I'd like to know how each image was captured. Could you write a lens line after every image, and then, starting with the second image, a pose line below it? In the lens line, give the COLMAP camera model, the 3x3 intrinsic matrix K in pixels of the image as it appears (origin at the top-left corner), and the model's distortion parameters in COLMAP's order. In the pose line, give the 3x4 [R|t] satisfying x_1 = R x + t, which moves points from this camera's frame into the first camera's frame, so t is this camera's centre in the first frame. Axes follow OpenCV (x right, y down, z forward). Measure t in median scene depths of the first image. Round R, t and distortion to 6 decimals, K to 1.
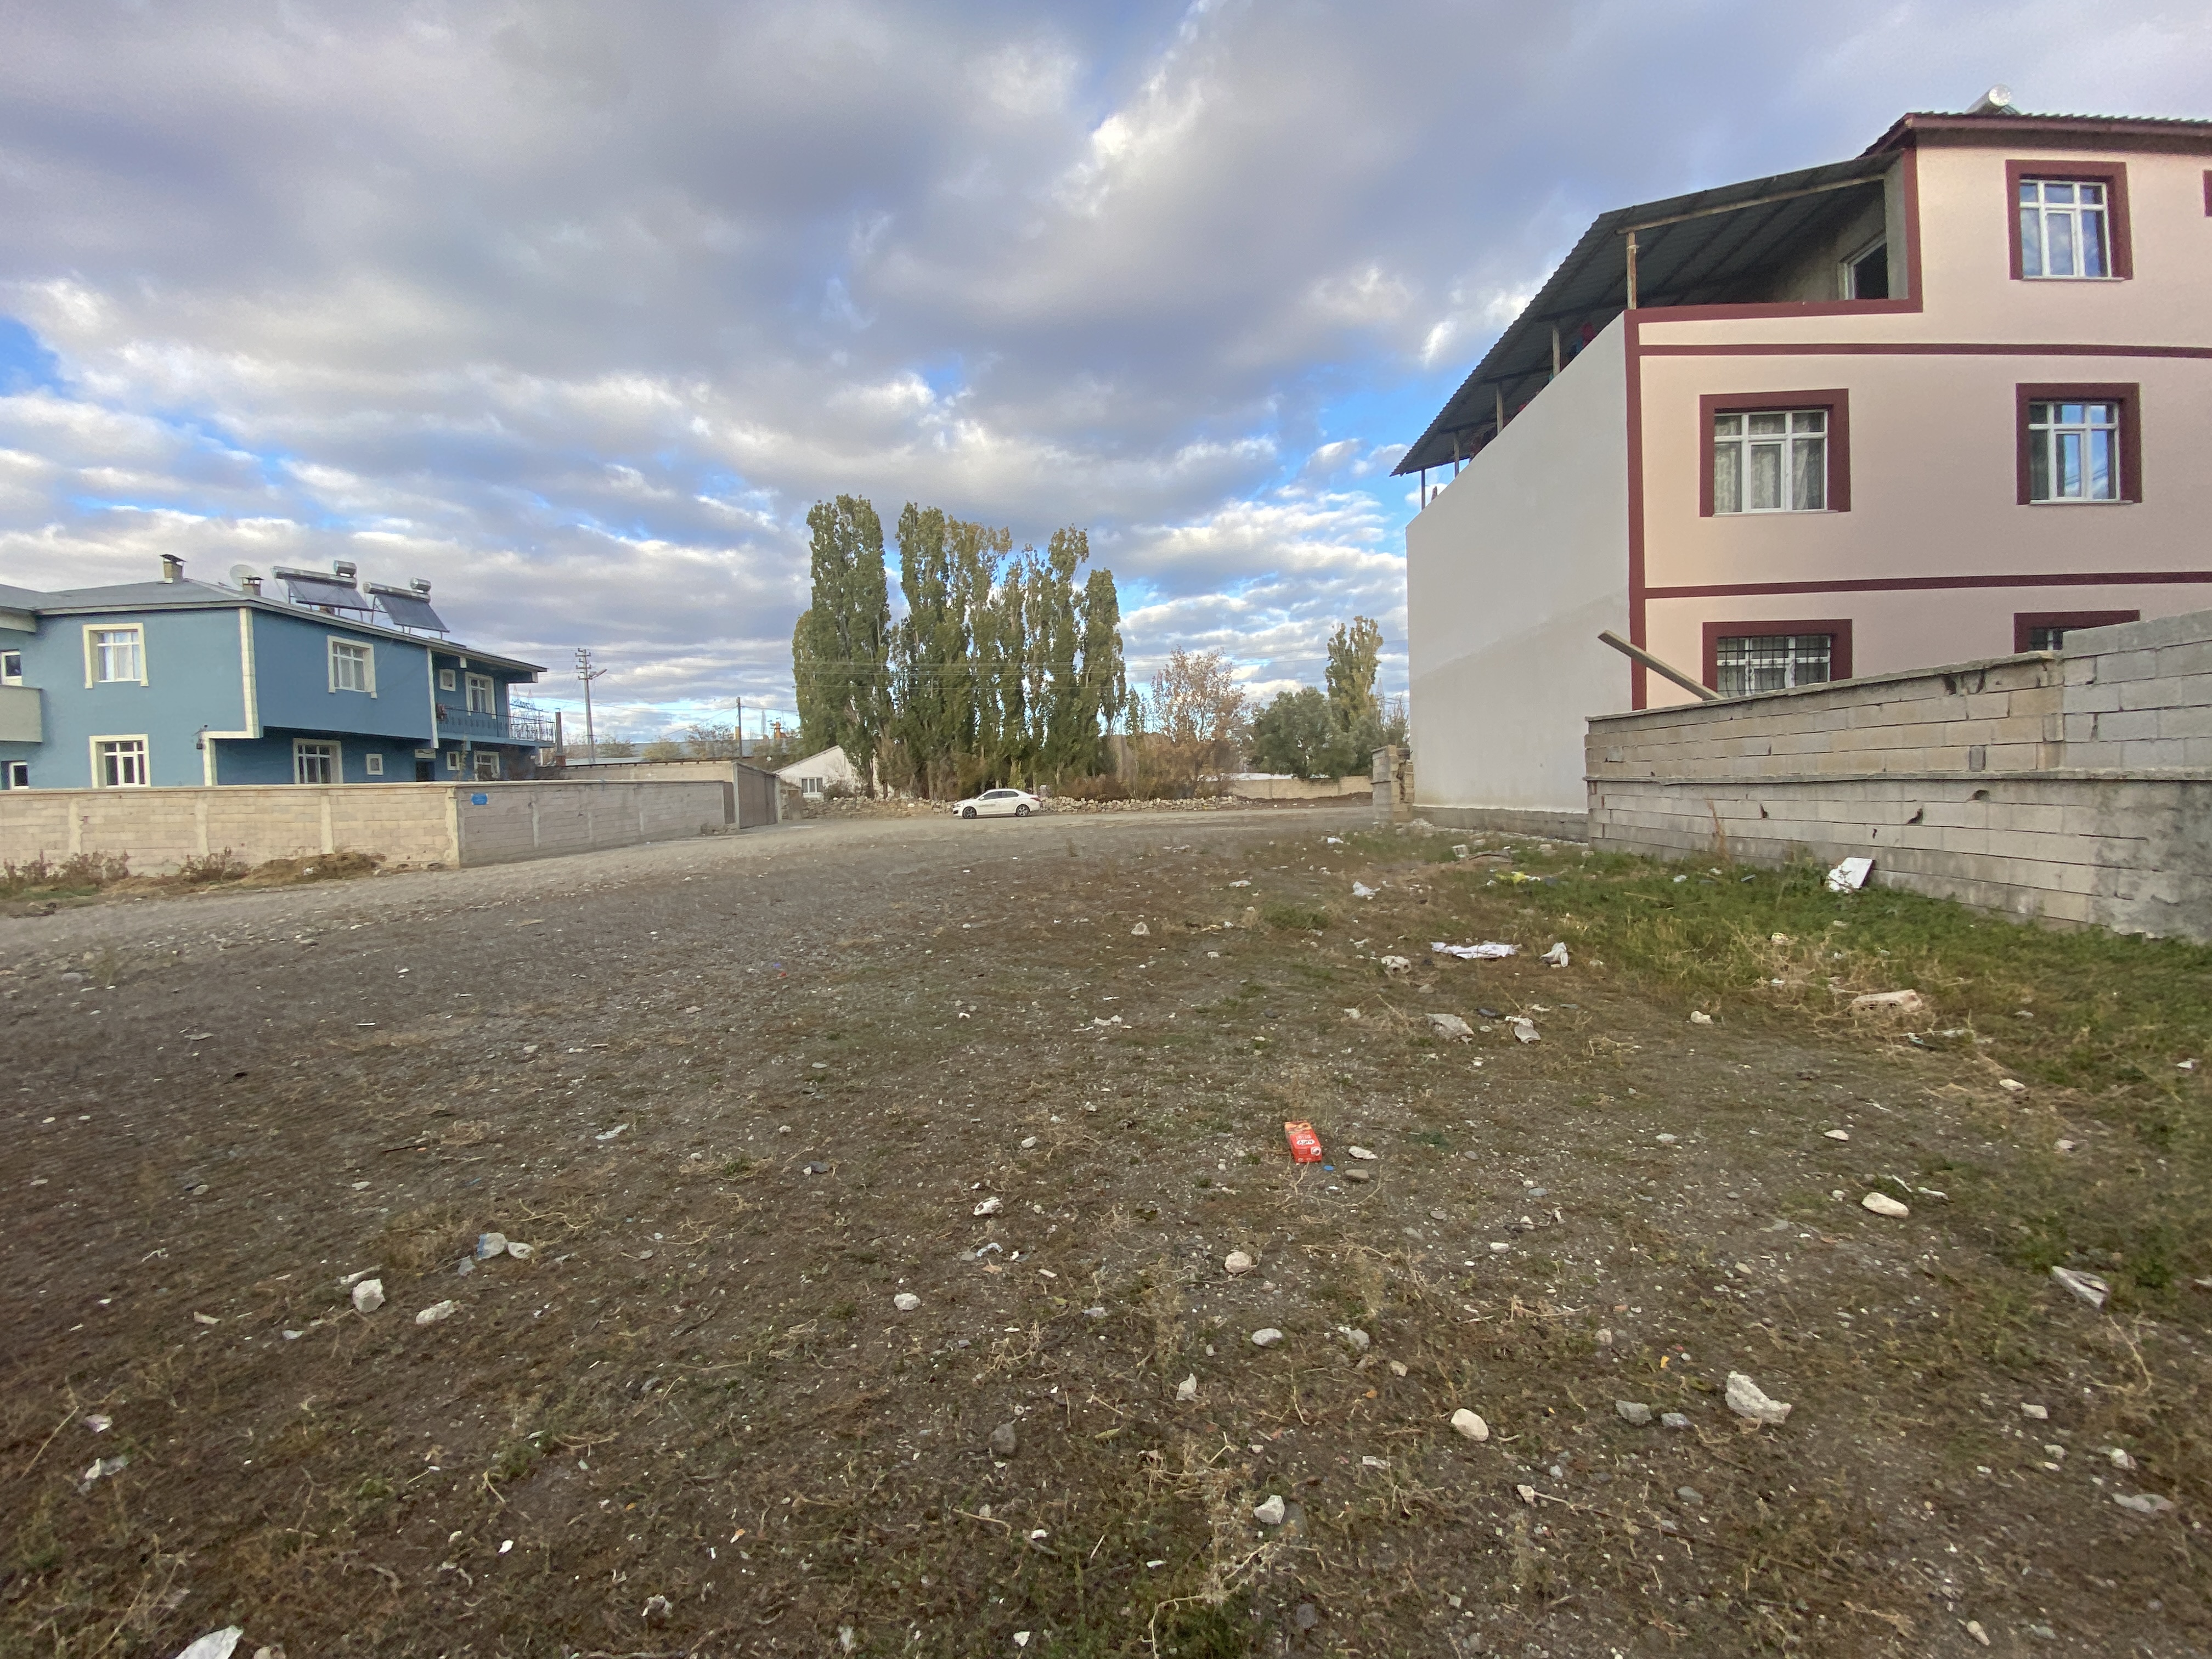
lens RADIAL K [[911.1, 0, 1117.0], [0, 911.1, 827.4], [0, 0, 1]] dist [0.000335, -0.009597]
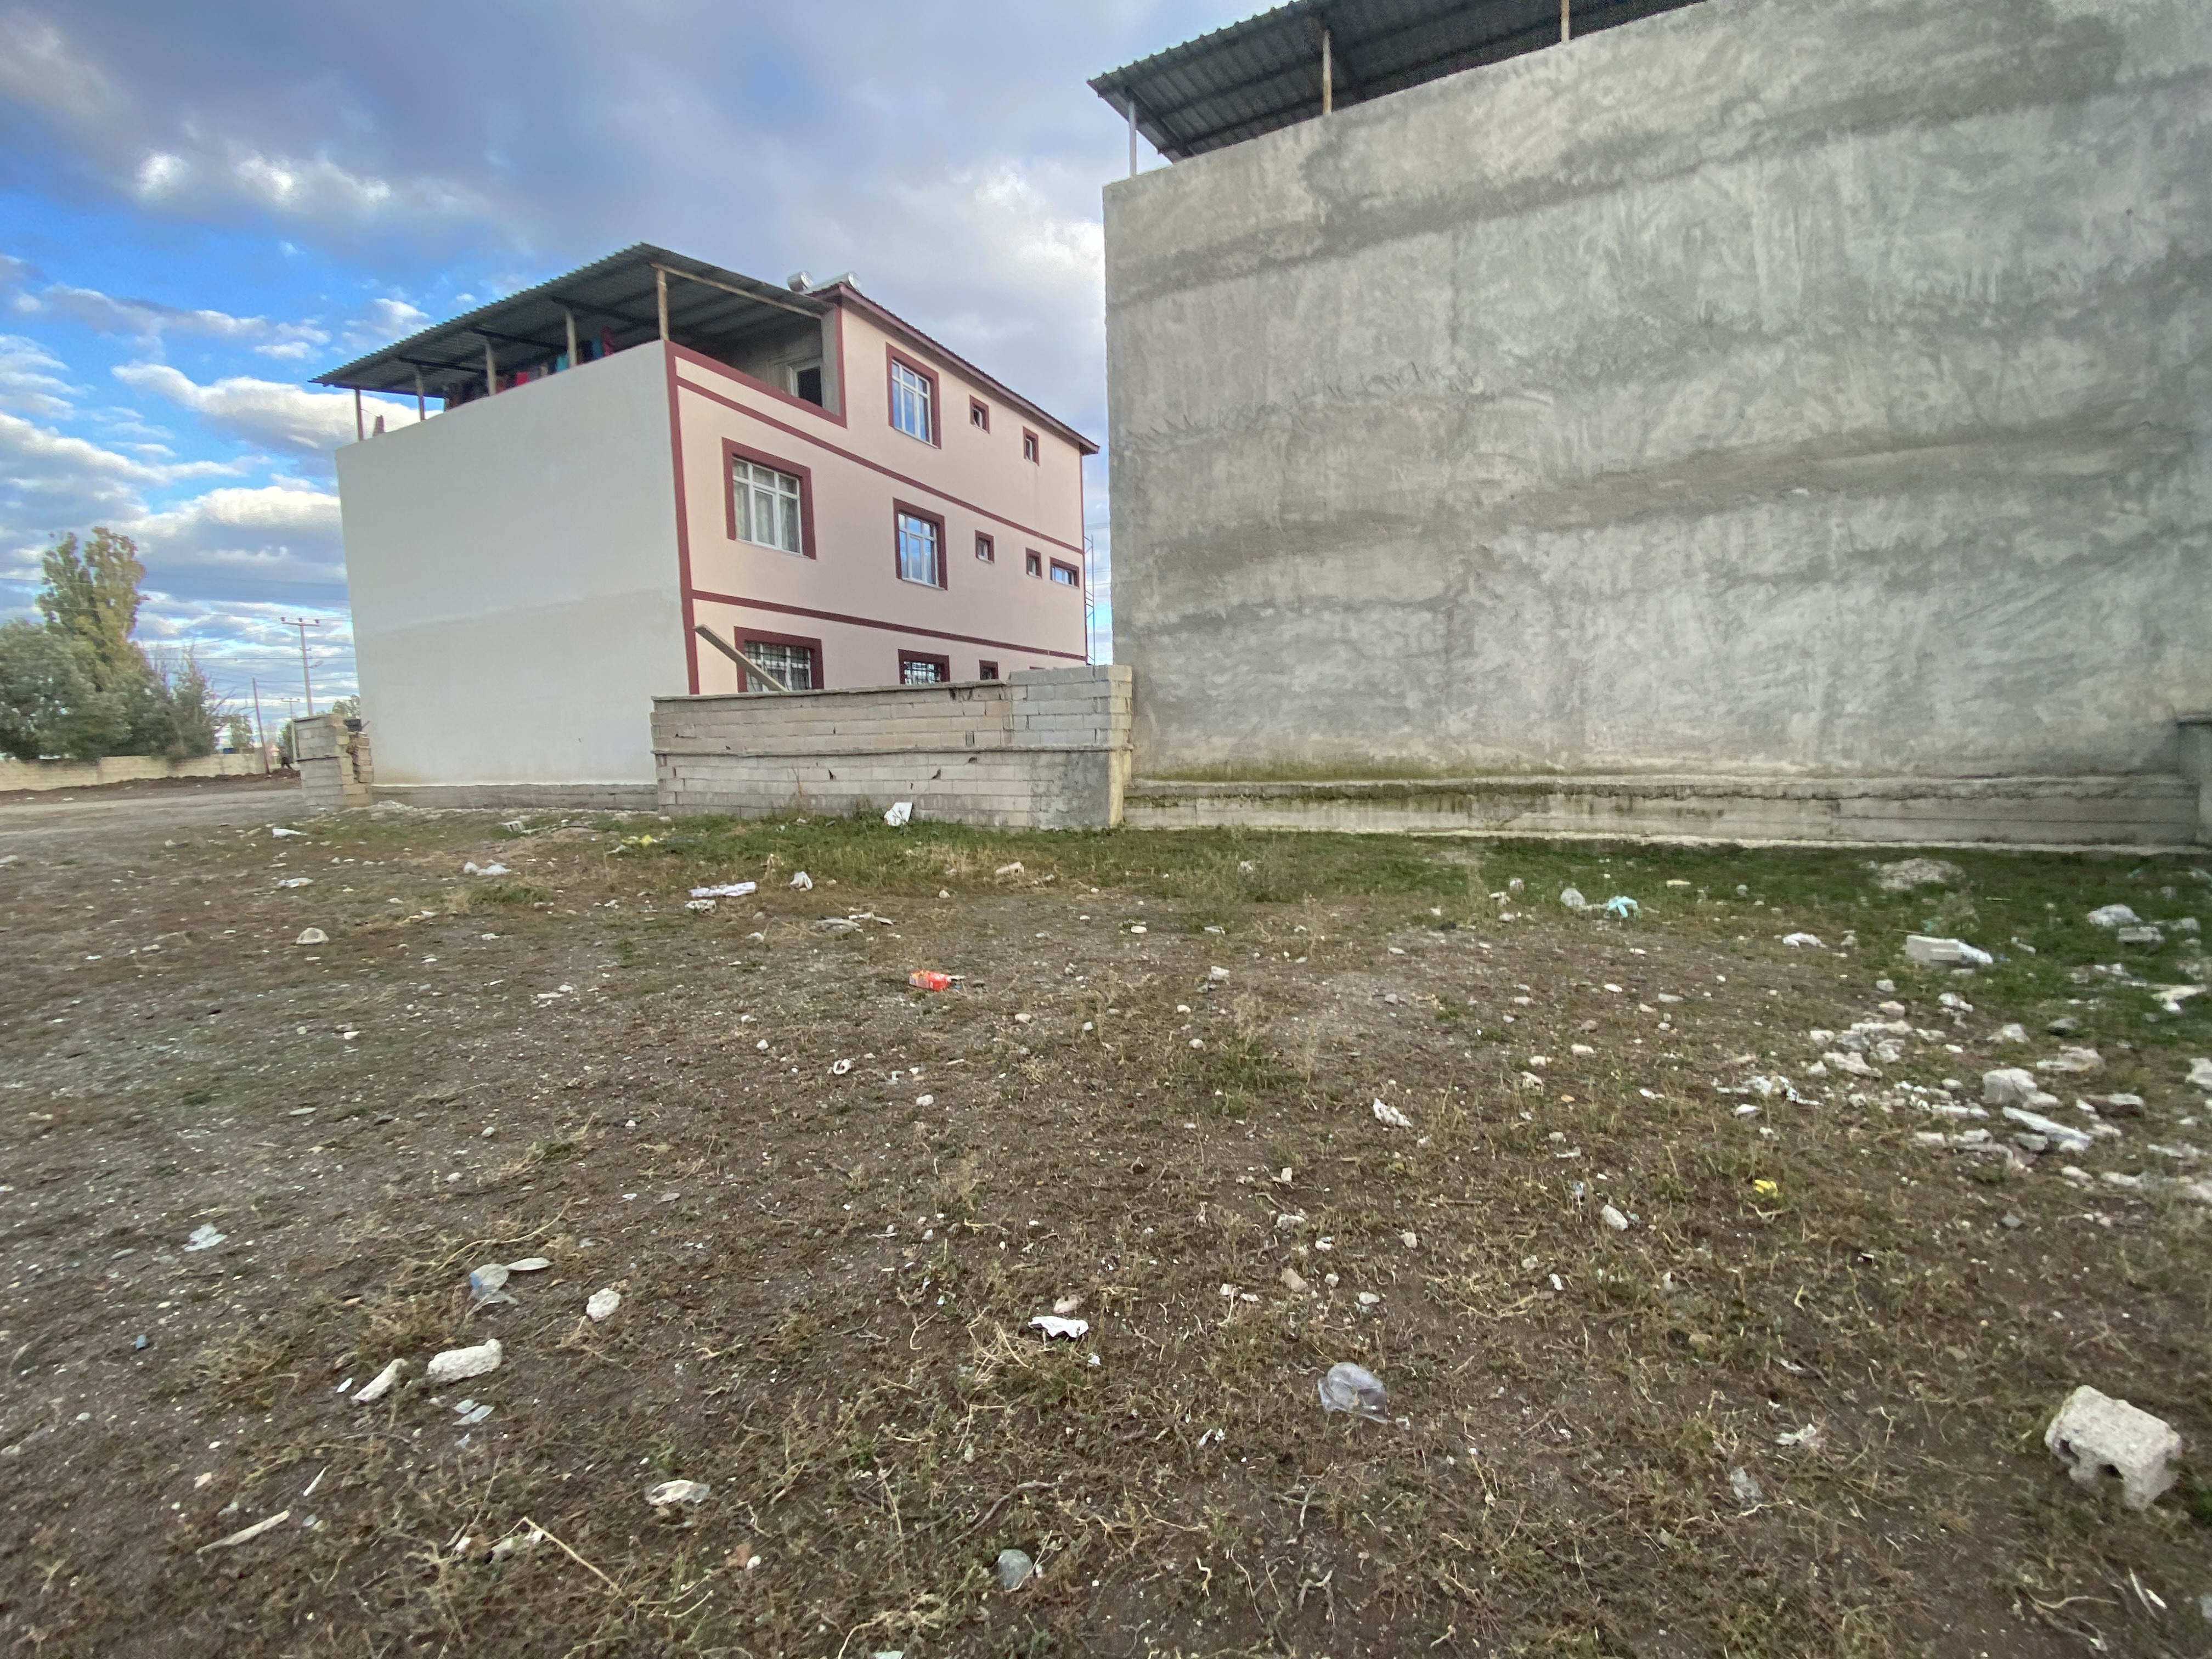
lens RADIAL K [[911.1, 0, 1097.9], [0, 911.1, 824.7], [0, 0, 1]] dist [0.000335, -0.009597]
pose [[0.433980, -0.069606, 0.898230, -0.100177], [0.050343, 0.997327, 0.052963, 0.001431], [-0.899515, 0.022235, 0.436324, 0.006770]]
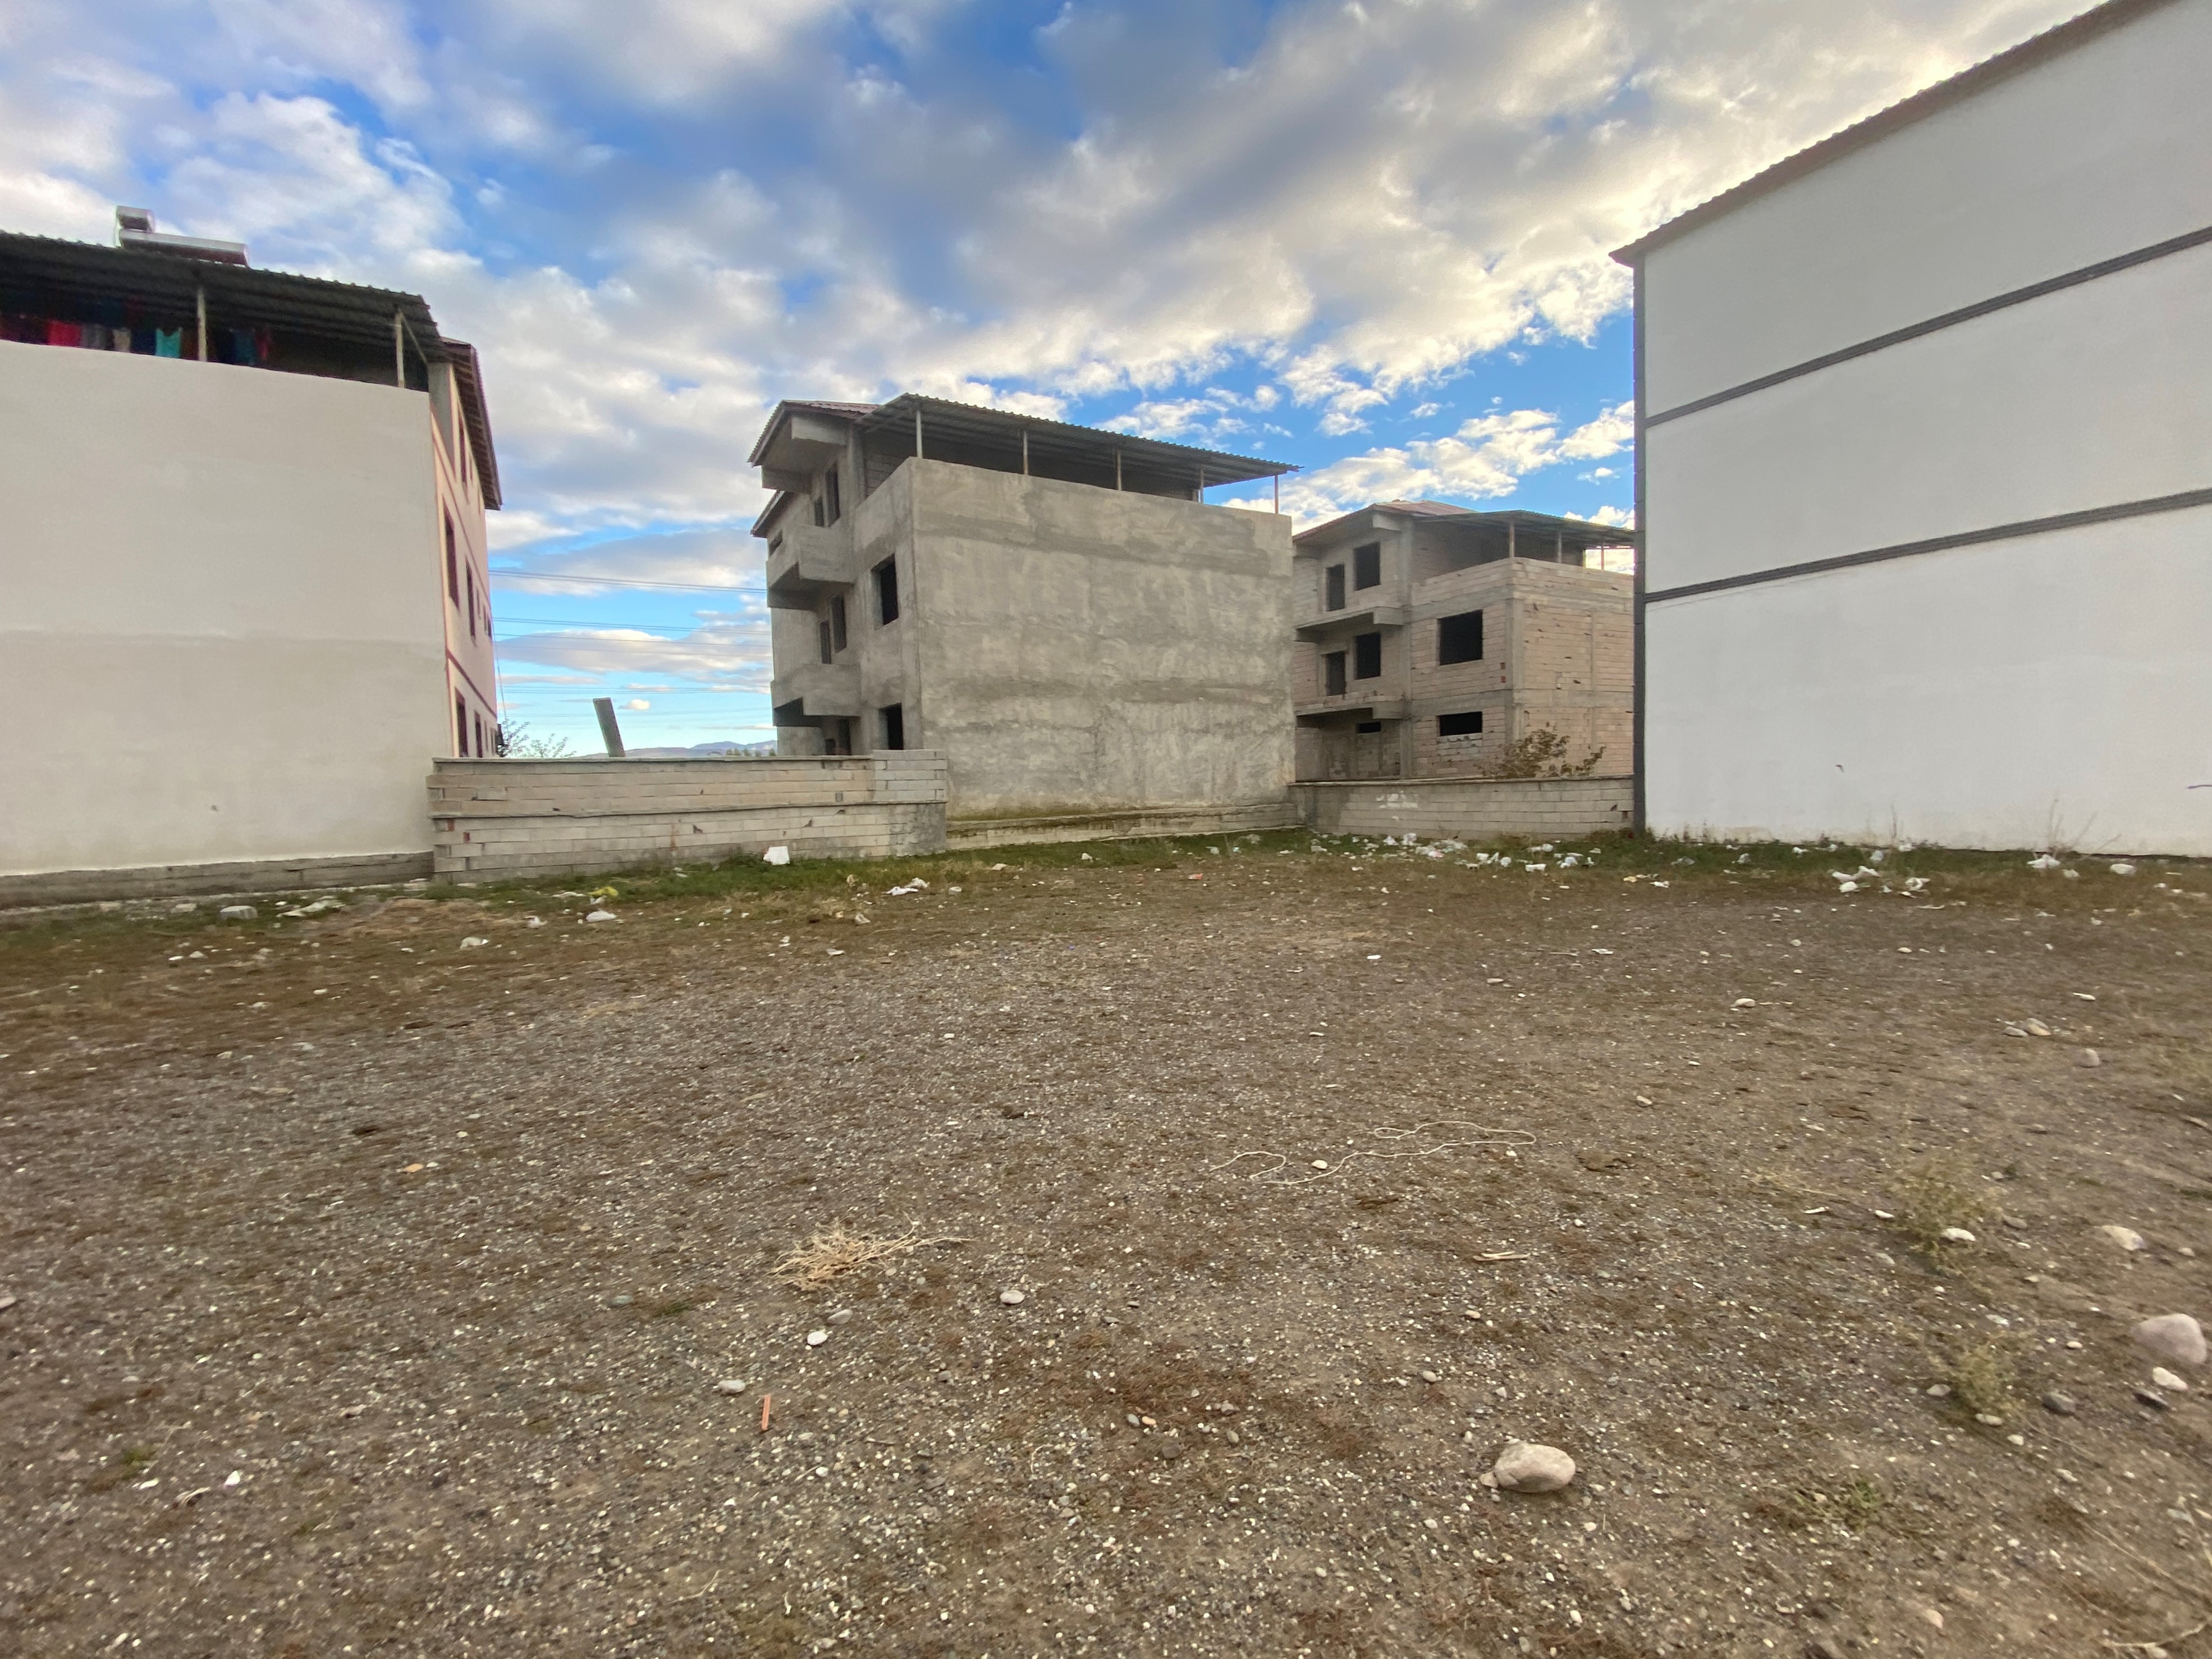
lens RADIAL K [[911.2, 0, 1114.7], [0, 911.2, 835.3], [0, 0, 1]] dist [0.000335, -0.009597]
pose [[-0.527666, -0.000228, 0.849452, -0.299519], [0.083660, 0.995124, 0.052235, -0.007938], [-0.845322, 0.098627, -0.525074, 0.331823]]
